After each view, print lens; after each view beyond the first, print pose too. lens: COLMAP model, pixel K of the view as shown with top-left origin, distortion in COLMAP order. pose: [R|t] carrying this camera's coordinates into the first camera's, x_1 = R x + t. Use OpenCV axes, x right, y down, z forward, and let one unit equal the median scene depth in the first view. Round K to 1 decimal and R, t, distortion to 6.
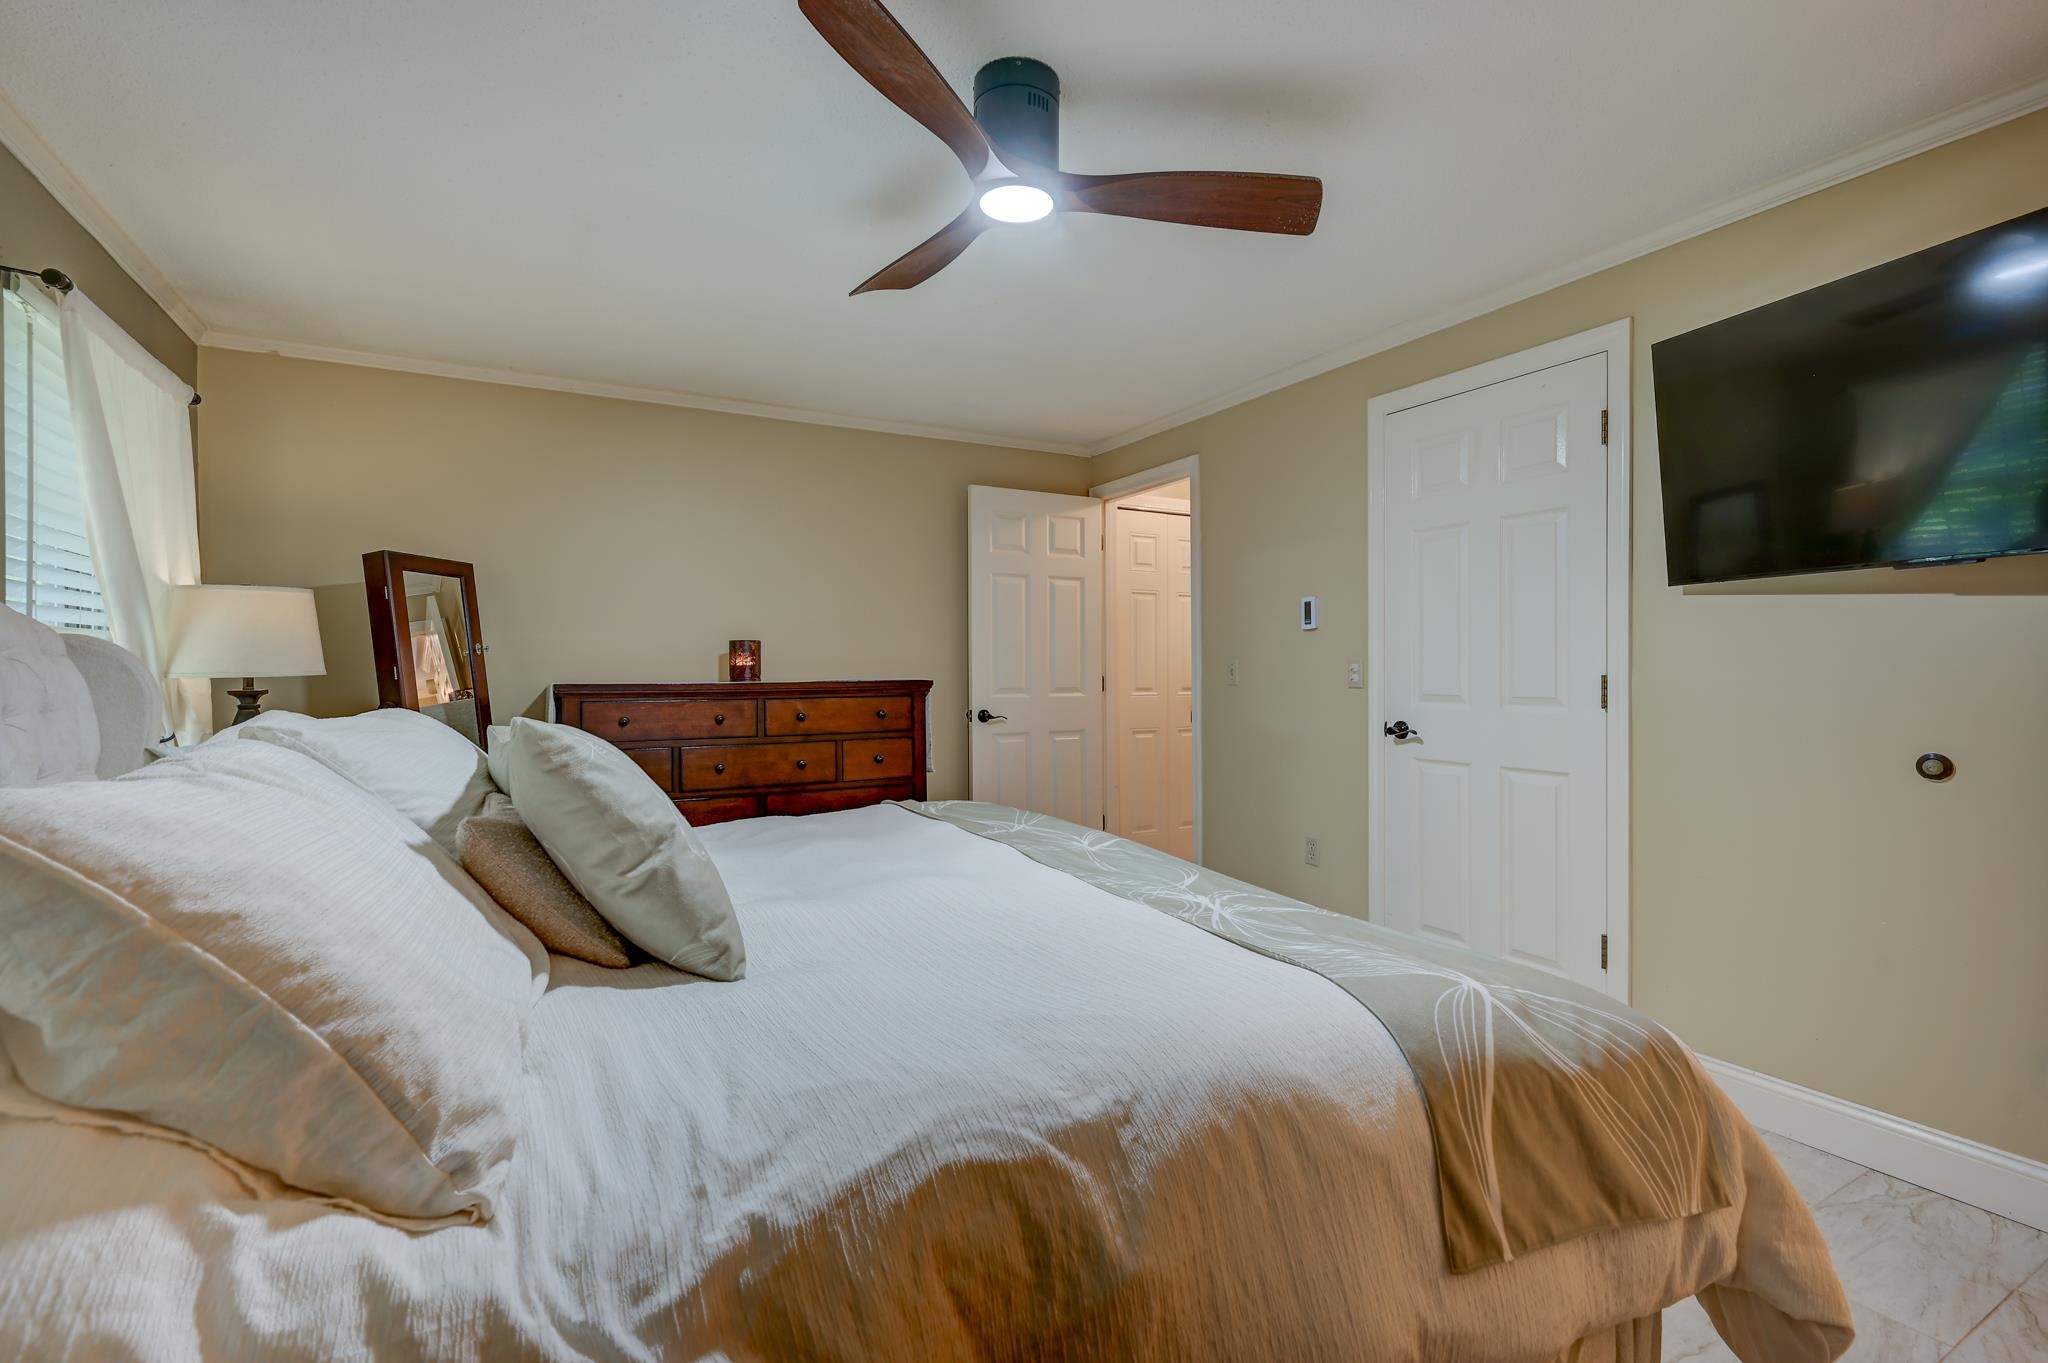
lens RADIAL K [[921.5, 0, 1012.5], [0, 921.5, 681.2], [0, 0, 1]] dist [0.001038, 0.001018]
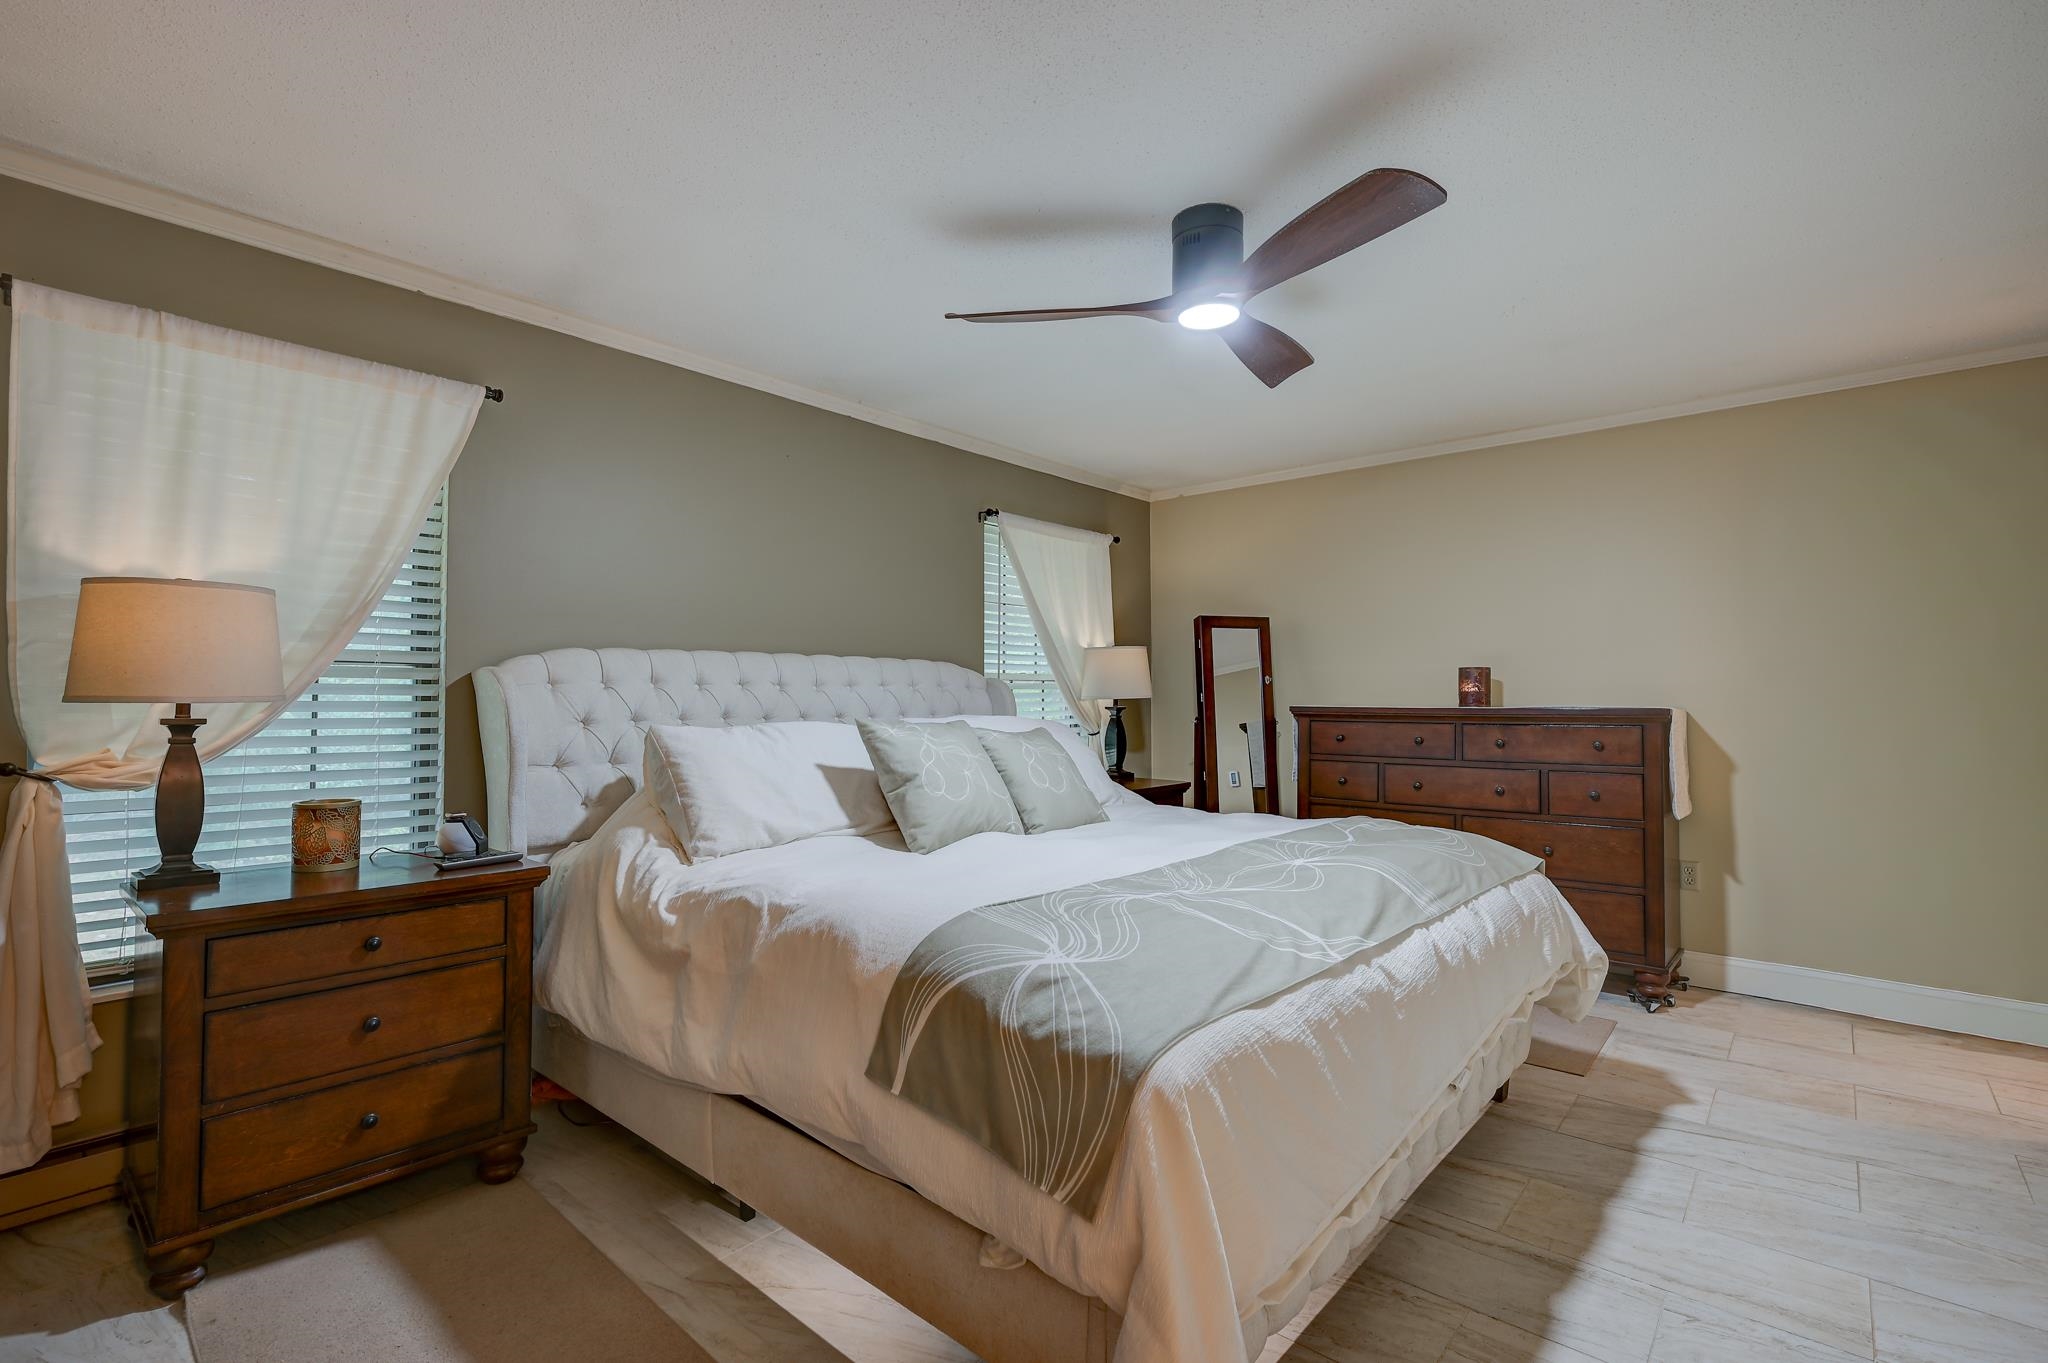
lens RADIAL K [[921.5, 0, 1035.6], [0, 921.5, 691.7], [0, 0, 1]] dist [0.001038, 0.001018]
pose [[0.366942, 0.000544, -0.930244, 0.620688], [-0.014690, 0.999879, -0.005210, -0.005521], [0.930128, 0.015577, 0.366905, 0.202481]]
